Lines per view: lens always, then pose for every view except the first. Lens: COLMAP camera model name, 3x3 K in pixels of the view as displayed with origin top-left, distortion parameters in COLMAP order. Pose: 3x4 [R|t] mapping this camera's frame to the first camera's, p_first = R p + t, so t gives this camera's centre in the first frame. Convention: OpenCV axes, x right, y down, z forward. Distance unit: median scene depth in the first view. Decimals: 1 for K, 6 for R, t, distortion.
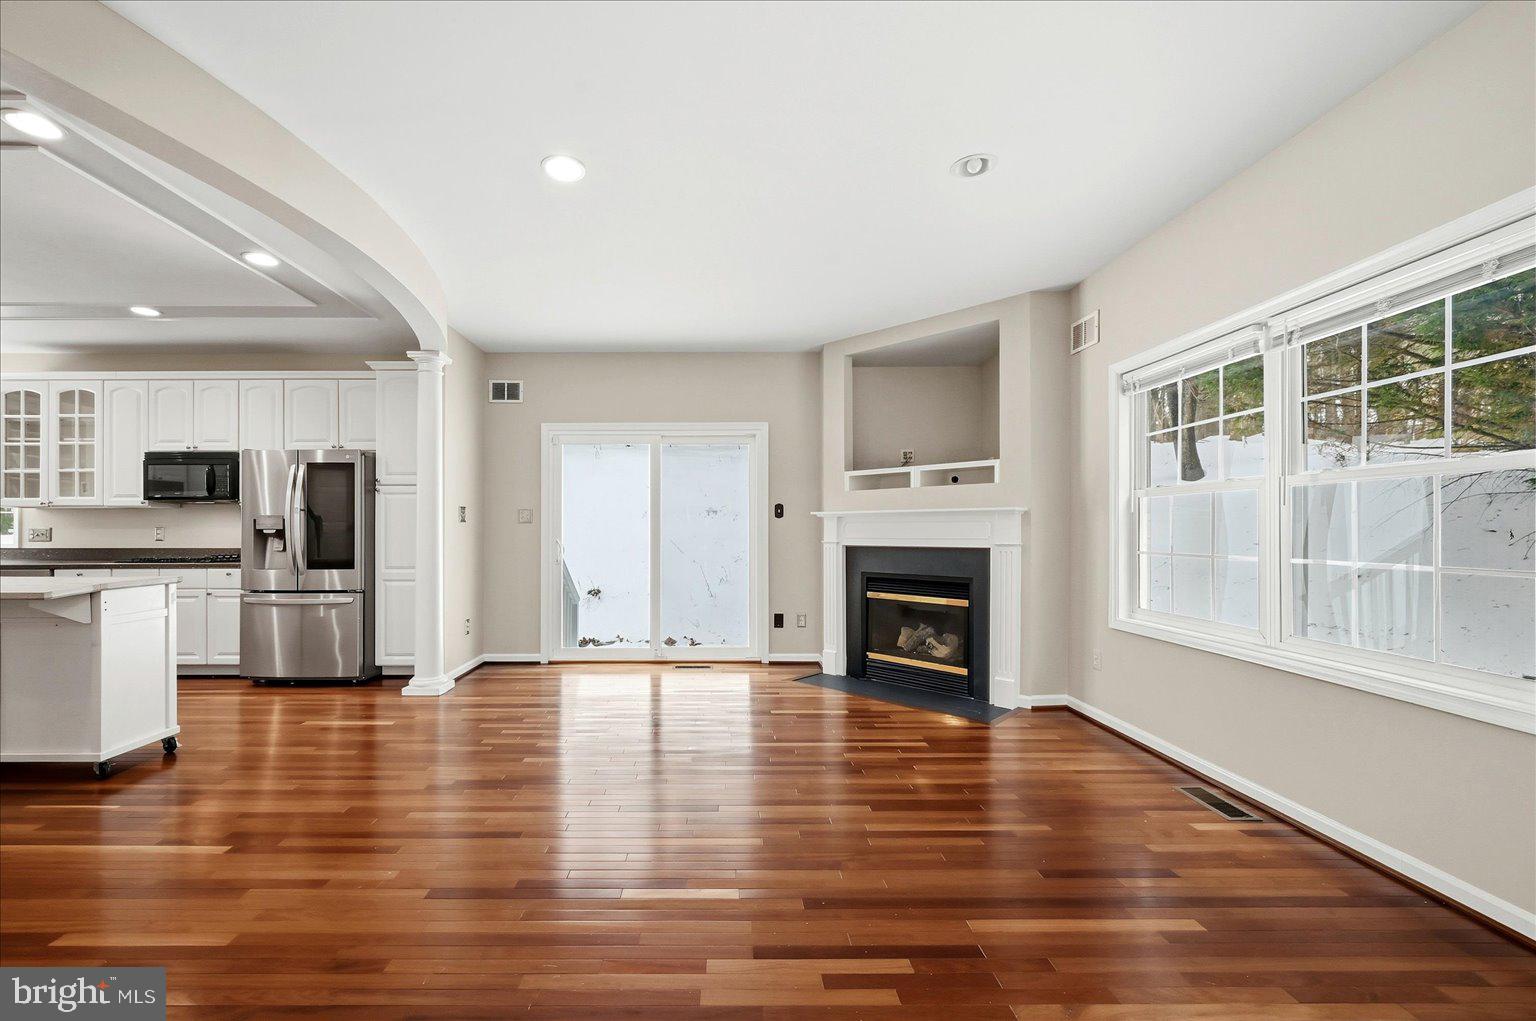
lens RADIAL K [[634.9, 0, 705.9], [0, 634.9, 525.3], [0, 0, 1]] dist [-0.000085, 0.000092]
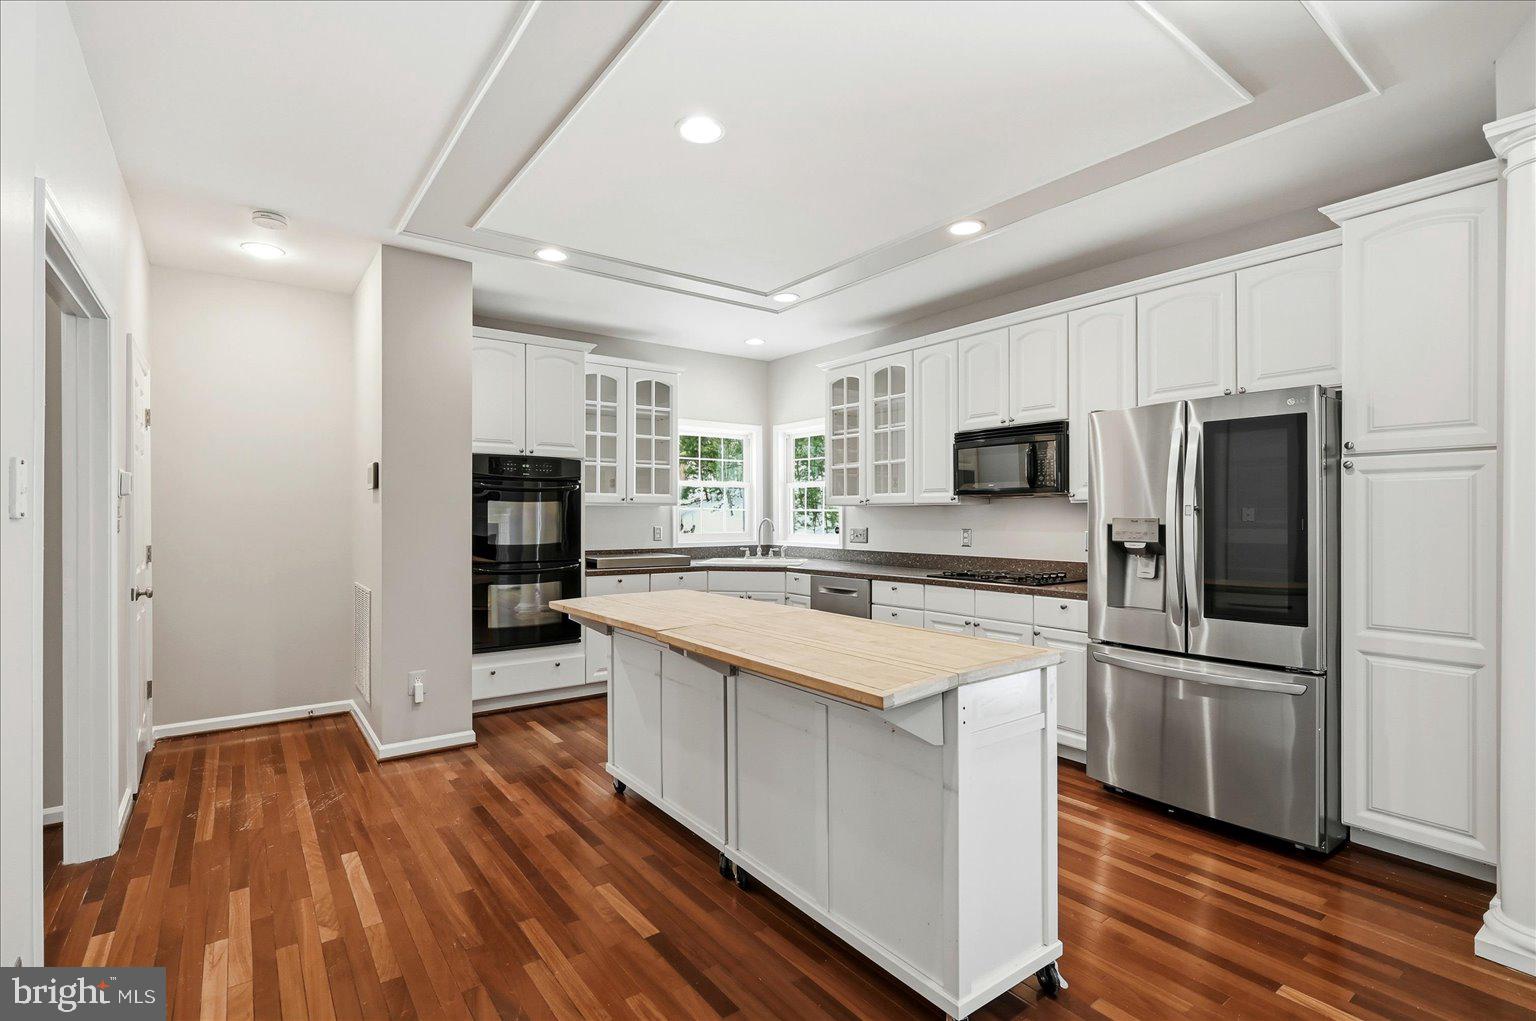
lens RADIAL K [[715.1, 0, 770.4], [0, 715.1, 514.4], [0, 0, 1]] dist [-0.001023, 0.000001]
pose [[0.603164, -0.000214, -0.797617, -0.333313], [0.004362, 0.999986, 0.003031, -0.020632], [0.797606, -0.005307, 0.603156, 0.304328]]
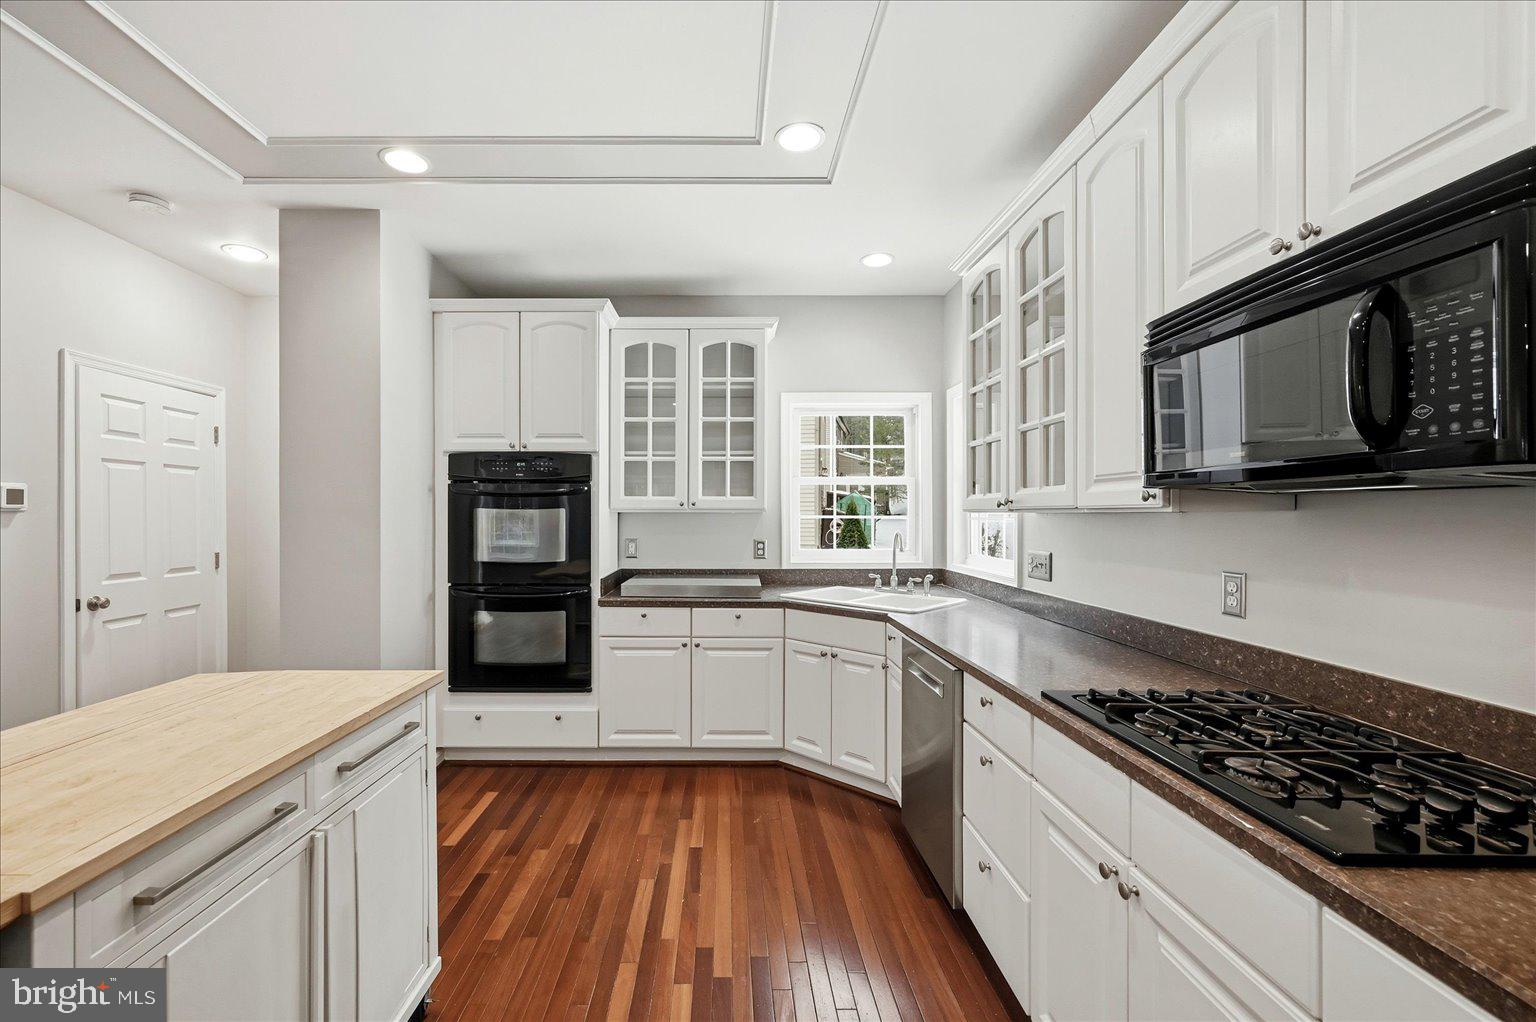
lens RADIAL K [[628.4, 0, 732.1], [0, 628.4, 516.0], [0, 0, 1]] dist [-0.000509, -0.000022]
pose [[0.008604, 0.002283, -0.999960, -0.606532], [0.004841, 0.999986, 0.002324, -0.029029], [0.999951, -0.004861, 0.008593, 0.818978]]
